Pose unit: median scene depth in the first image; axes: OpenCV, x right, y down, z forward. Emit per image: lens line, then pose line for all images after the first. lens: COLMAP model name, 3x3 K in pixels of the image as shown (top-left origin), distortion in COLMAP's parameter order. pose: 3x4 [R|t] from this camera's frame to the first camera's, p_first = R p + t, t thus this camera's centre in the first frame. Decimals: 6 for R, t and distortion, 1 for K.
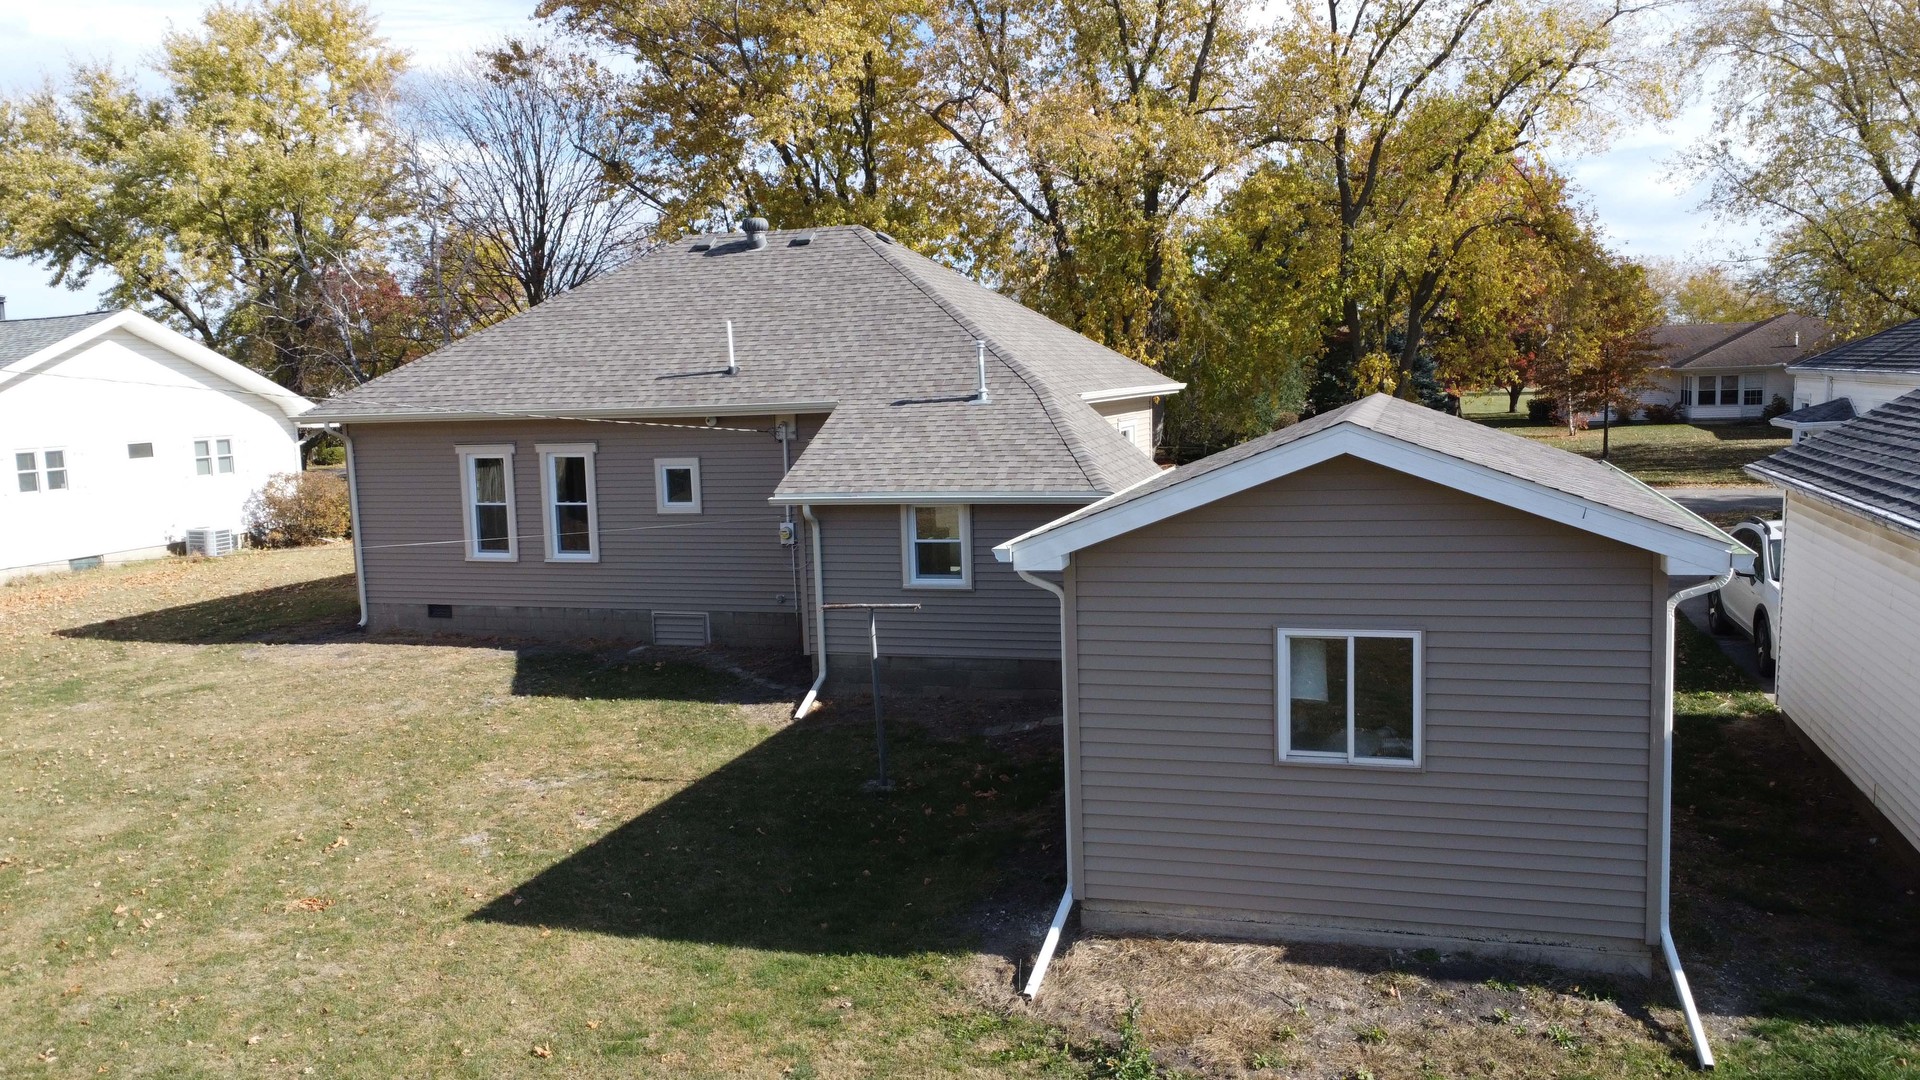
lens RADIAL K [[1438.9, 0, 970.9], [0, 1438.9, 537.7], [0, 0, 1]] dist [0.009249, -0.004781]
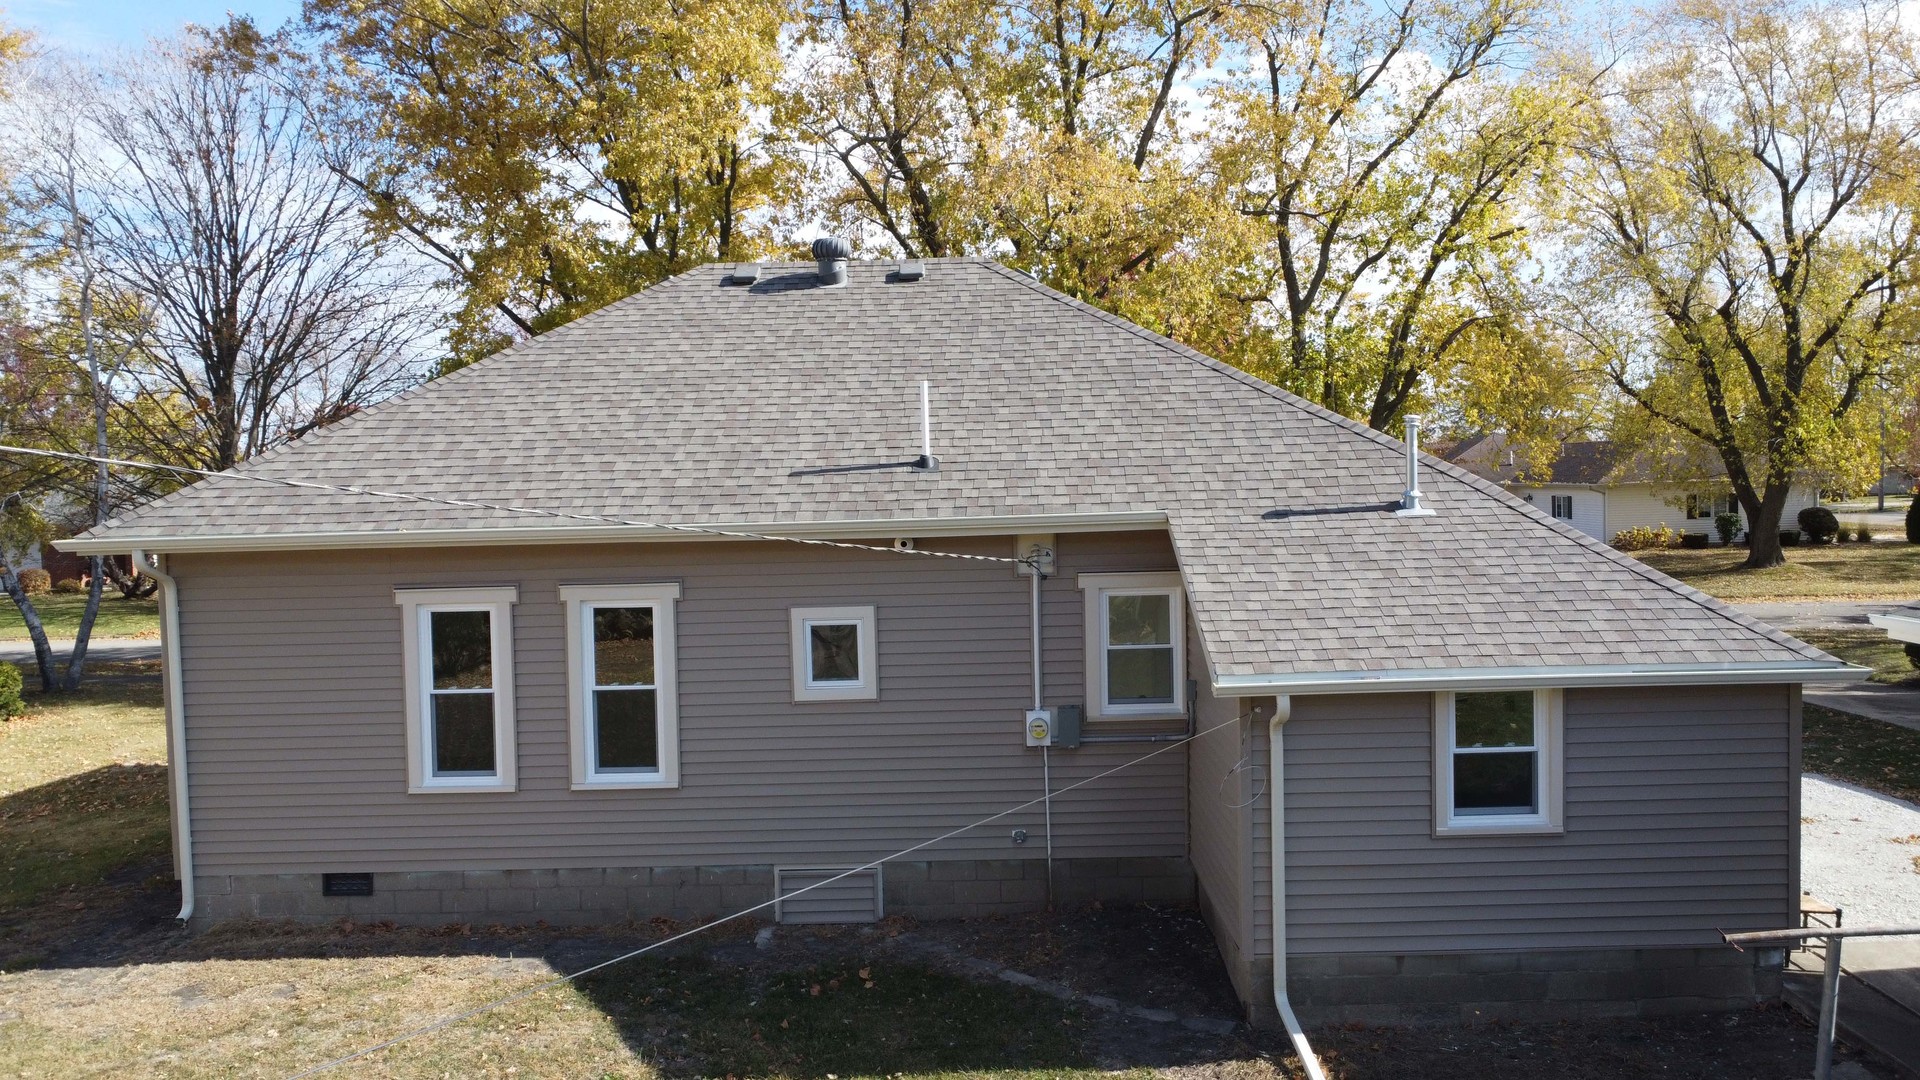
lens RADIAL K [[1438.9, 0, 970.9], [0, 1438.9, 537.7], [0, 0, 1]] dist [0.009249, -0.004781]
pose [[0.956708, -0.004447, 0.291015, -0.313354], [0.028283, 0.996571, -0.077752, -0.034817], [-0.289672, 0.082617, 0.953554, 0.400094]]
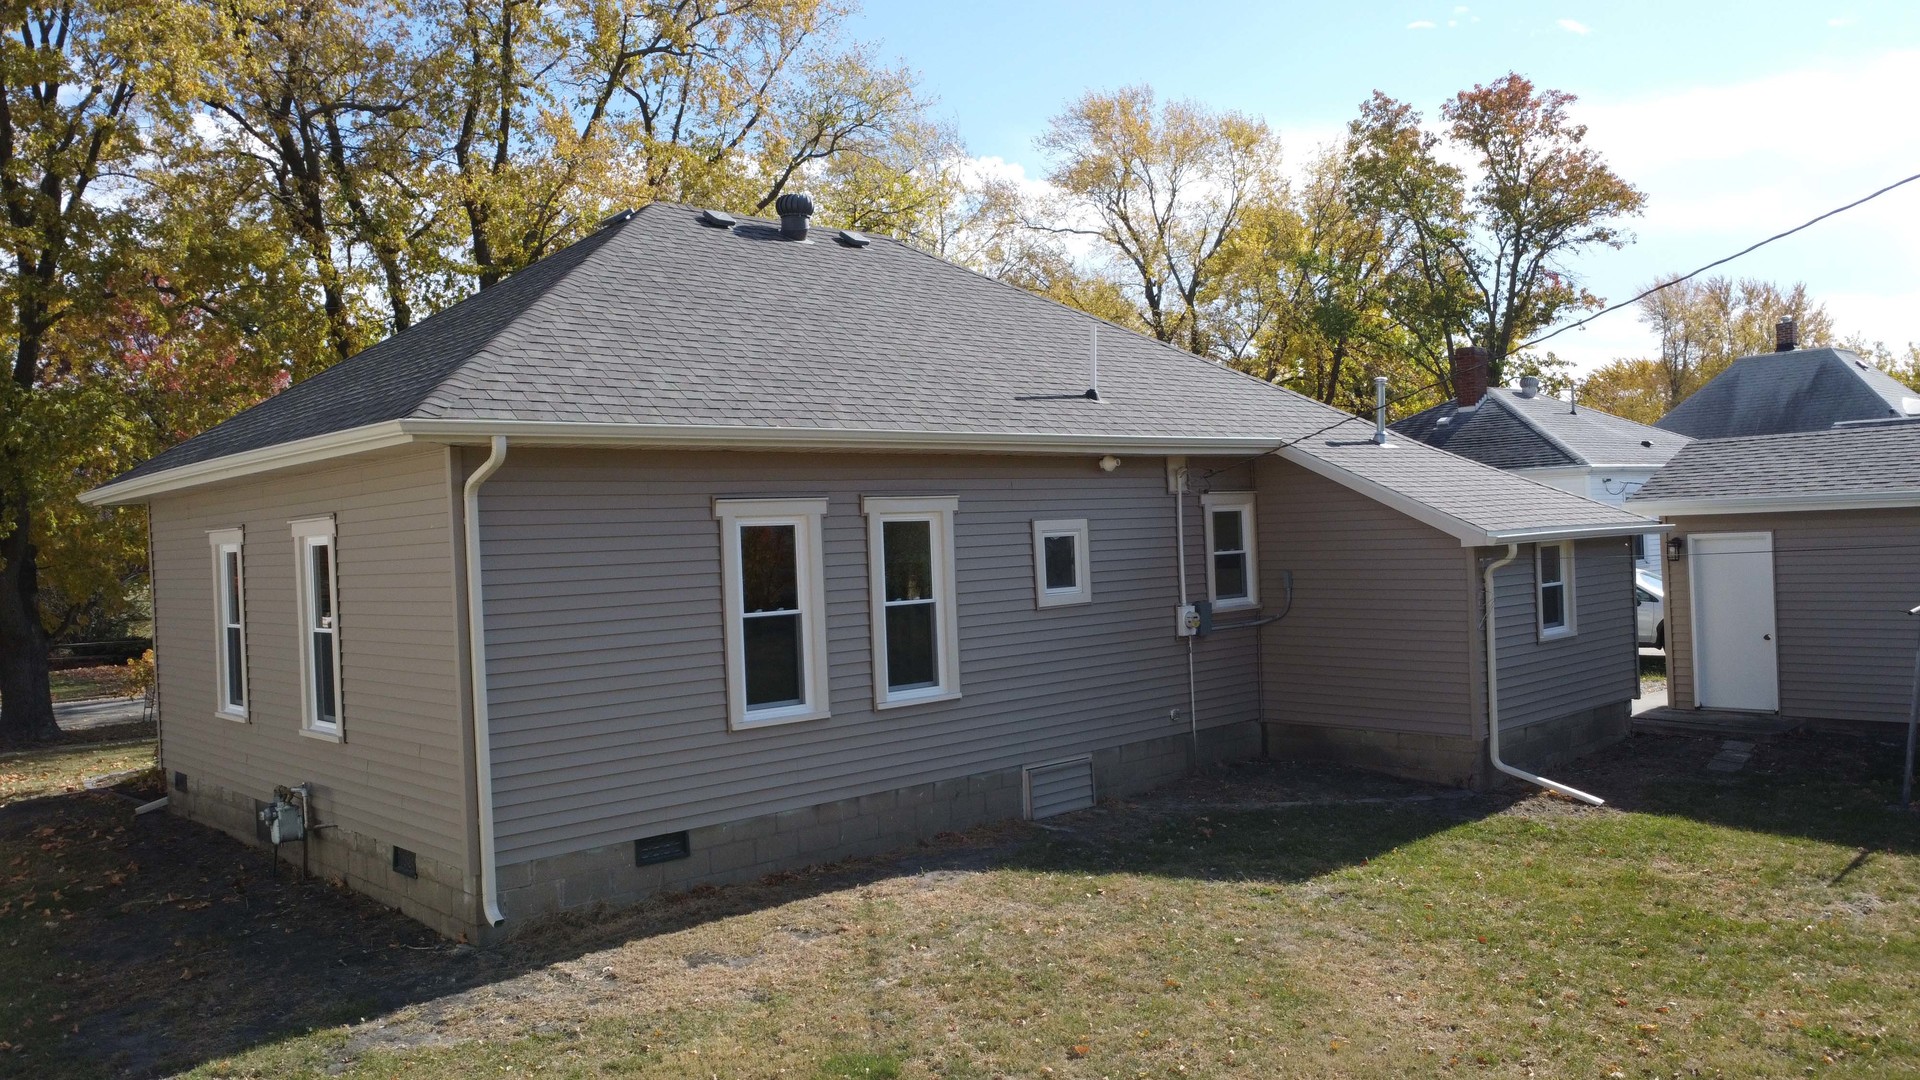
lens RADIAL K [[1438.9, 0, 970.9], [0, 1438.9, 537.7], [0, 0, 1]] dist [0.009249, -0.004781]
pose [[0.488292, 0.009808, 0.872625, -0.770030], [0.123713, 0.989060, -0.080342, 0.000292], [-0.863867, 0.147186, 0.481737, 0.699799]]
